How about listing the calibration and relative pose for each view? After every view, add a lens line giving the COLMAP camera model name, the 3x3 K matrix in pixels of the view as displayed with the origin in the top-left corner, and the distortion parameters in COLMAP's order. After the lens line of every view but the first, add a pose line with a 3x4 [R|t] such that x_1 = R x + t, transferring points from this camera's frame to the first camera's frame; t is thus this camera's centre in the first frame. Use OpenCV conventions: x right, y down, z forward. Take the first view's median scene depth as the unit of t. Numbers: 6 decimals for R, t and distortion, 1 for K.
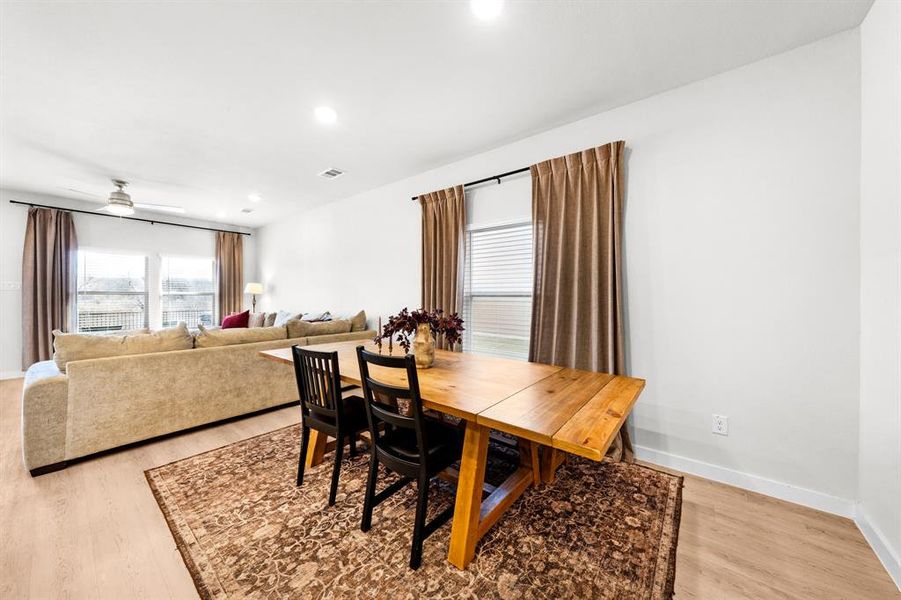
lens RADIAL K [[311.6, 0, 450.9], [0, 311.6, 297.3], [0, 0, 1]] dist [0.000666, 0.000095]
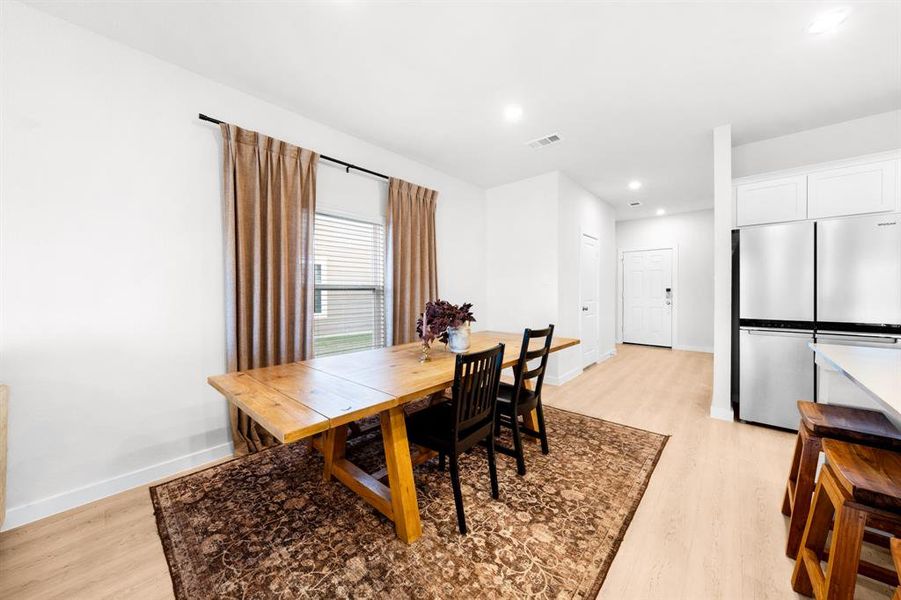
lens RADIAL K [[317.3, 0, 454.0], [0, 317.3, 289.8], [0, 0, 1]] dist [-0.000676, -0.000099]
pose [[0.051943, -0.003454, 0.998644, -1.064603], [0.006484, 0.999974, 0.003121, -0.003147], [-0.998629, 0.006313, 0.051964, 0.818978]]
